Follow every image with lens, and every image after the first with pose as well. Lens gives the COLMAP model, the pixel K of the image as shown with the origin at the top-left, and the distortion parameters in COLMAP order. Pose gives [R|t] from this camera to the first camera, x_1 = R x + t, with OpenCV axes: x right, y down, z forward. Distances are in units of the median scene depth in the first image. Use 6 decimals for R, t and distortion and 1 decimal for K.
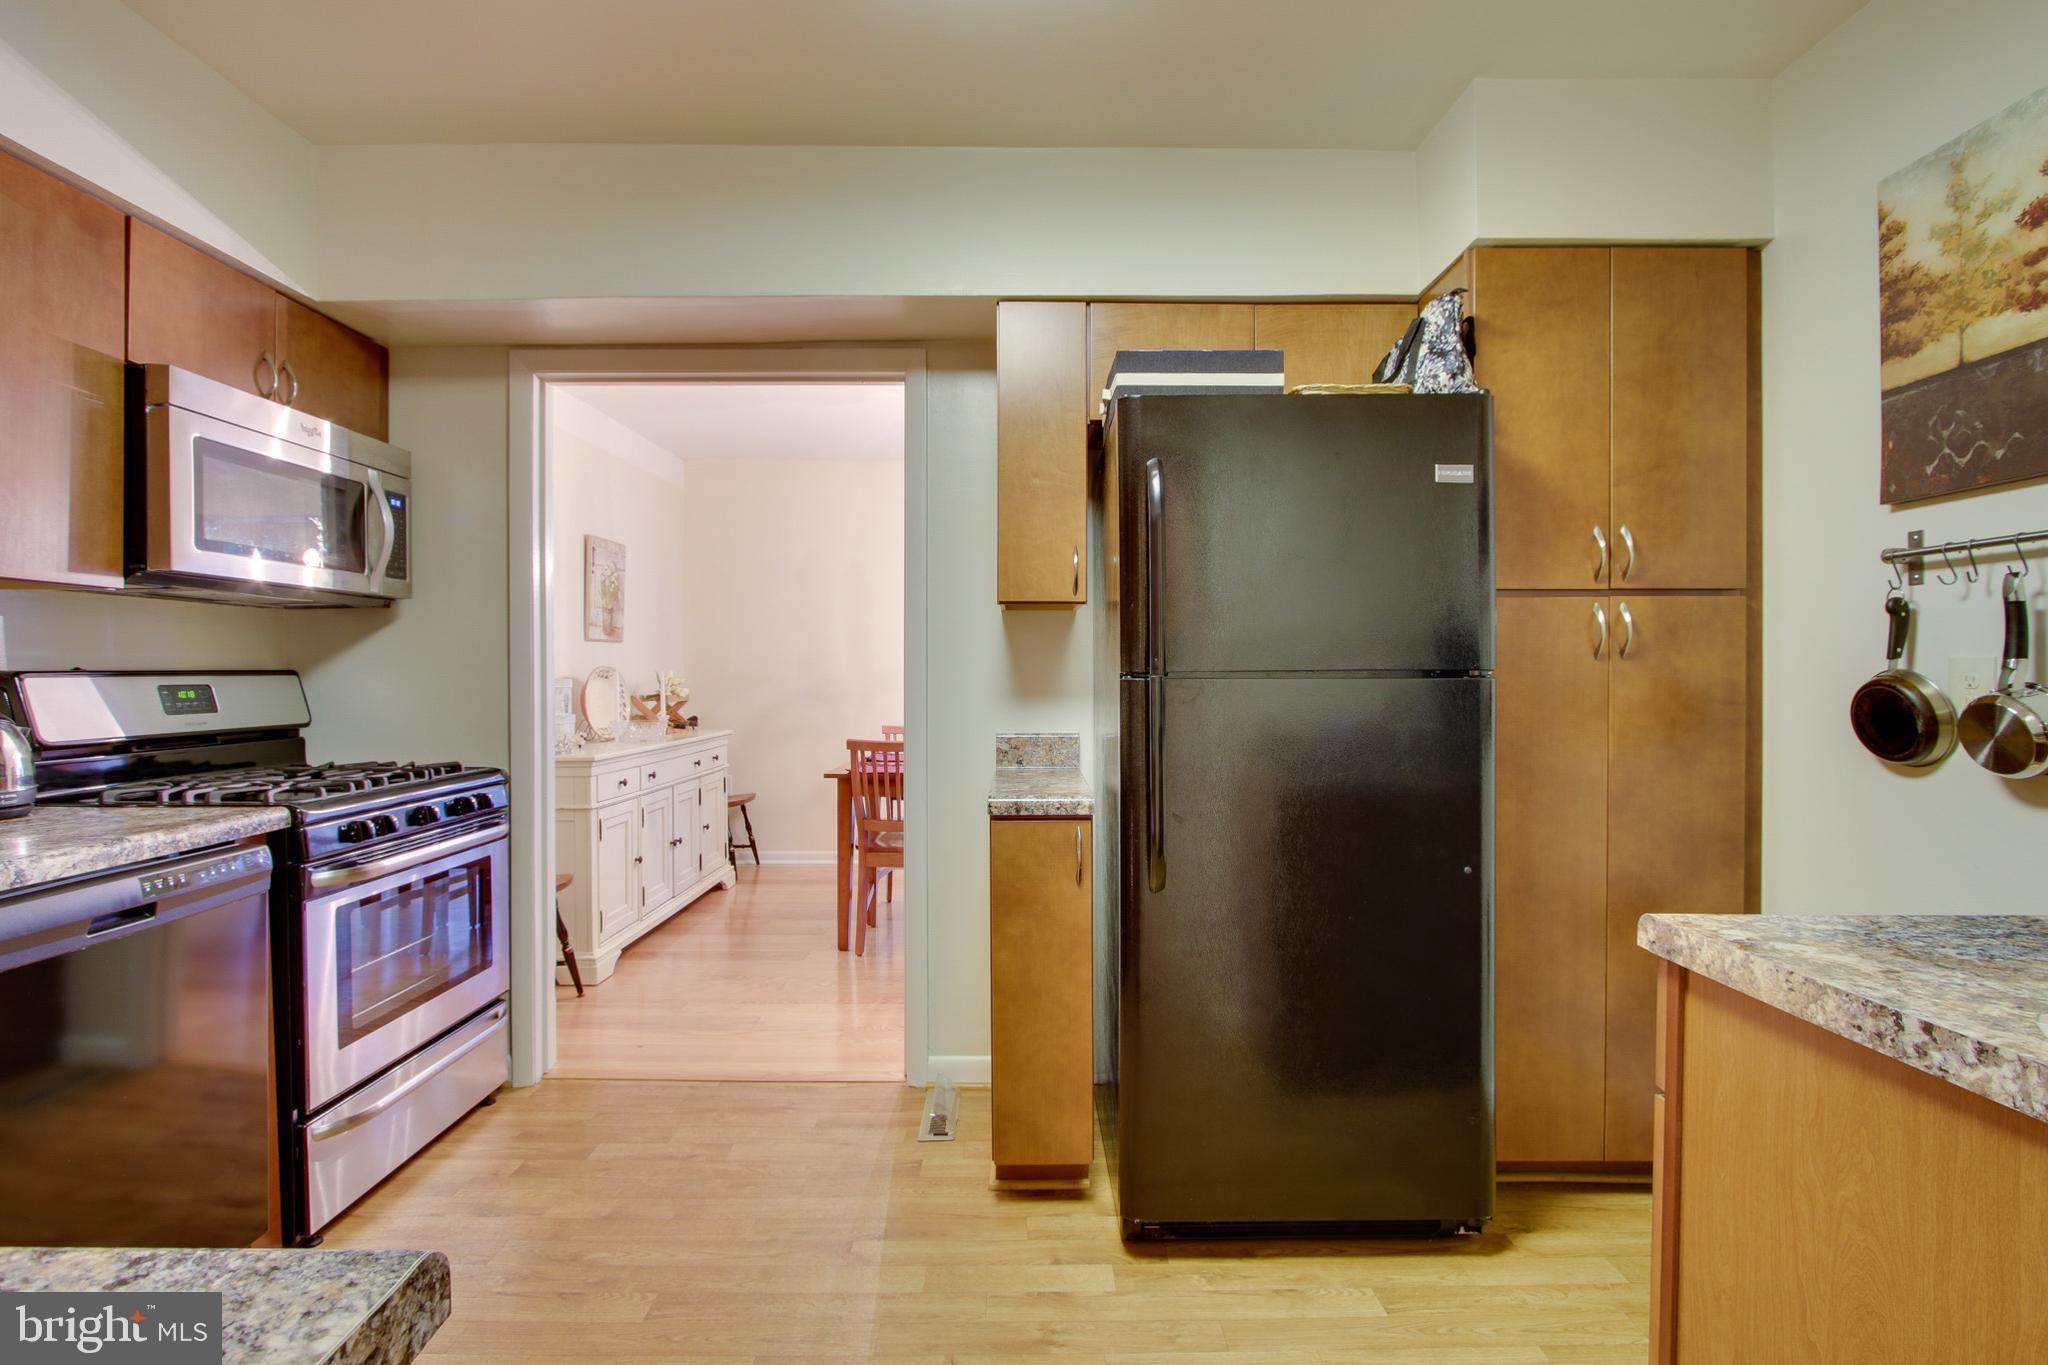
lens RADIAL K [[947.7, 0, 1008.6], [0, 947.7, 668.2], [0, 0, 1]] dist [-0.019892, 0.004101]
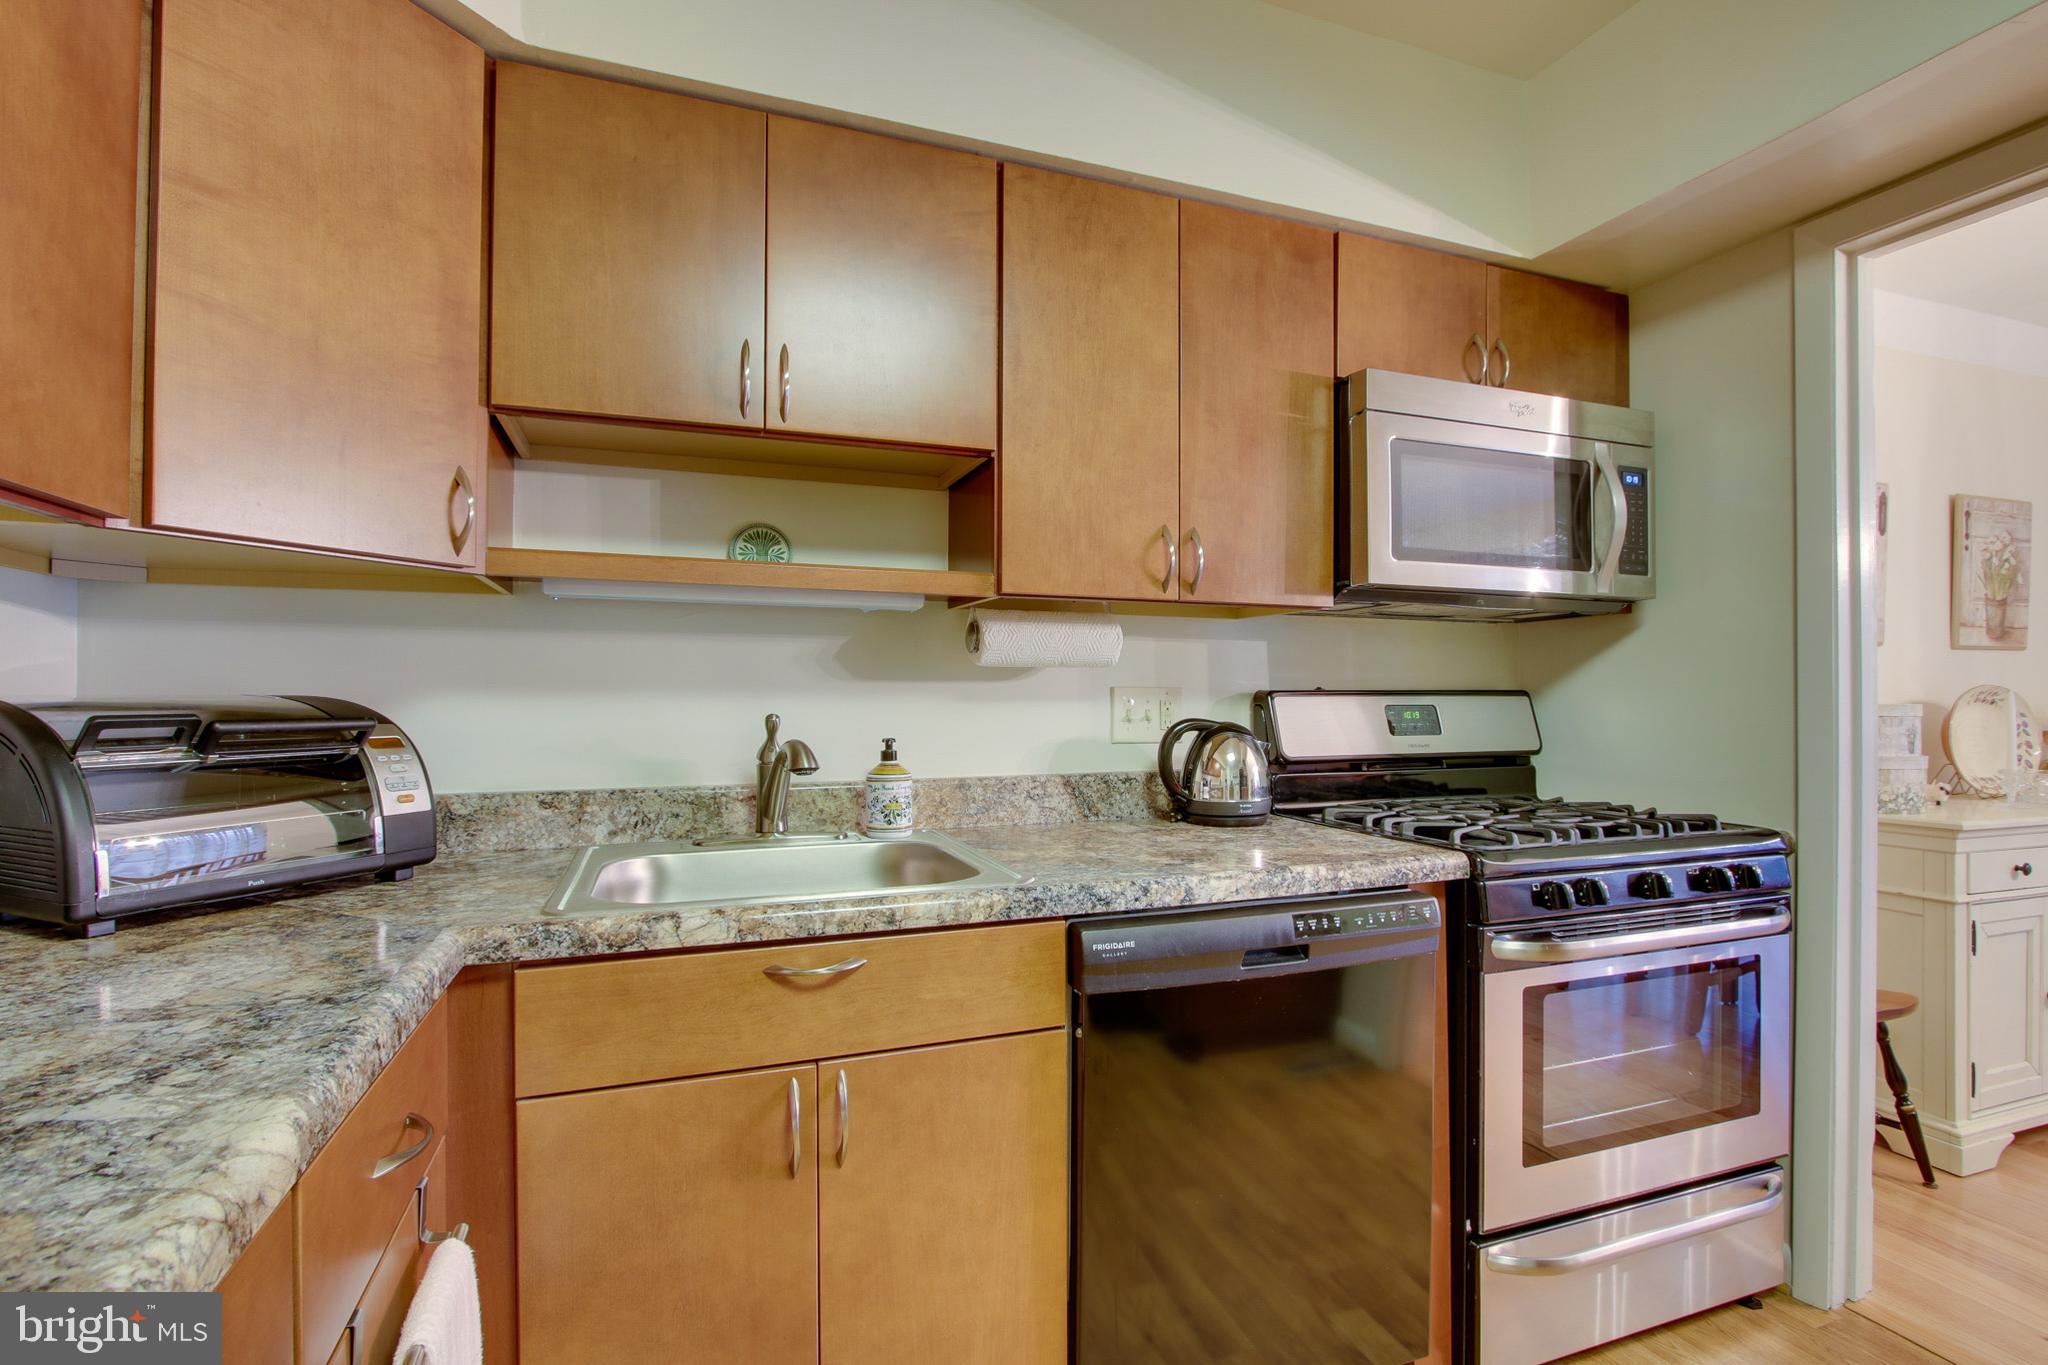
lens RADIAL K [[947.7, 0, 1083.5], [0, 947.7, 683.6], [0, 0, 1]] dist [-0.019892, 0.004101]
pose [[0.366670, -0.008851, -0.930309, -0.115714], [0.000962, 0.999958, -0.009134, 0.004877], [0.930351, 0.002455, 0.366663, 0.387036]]
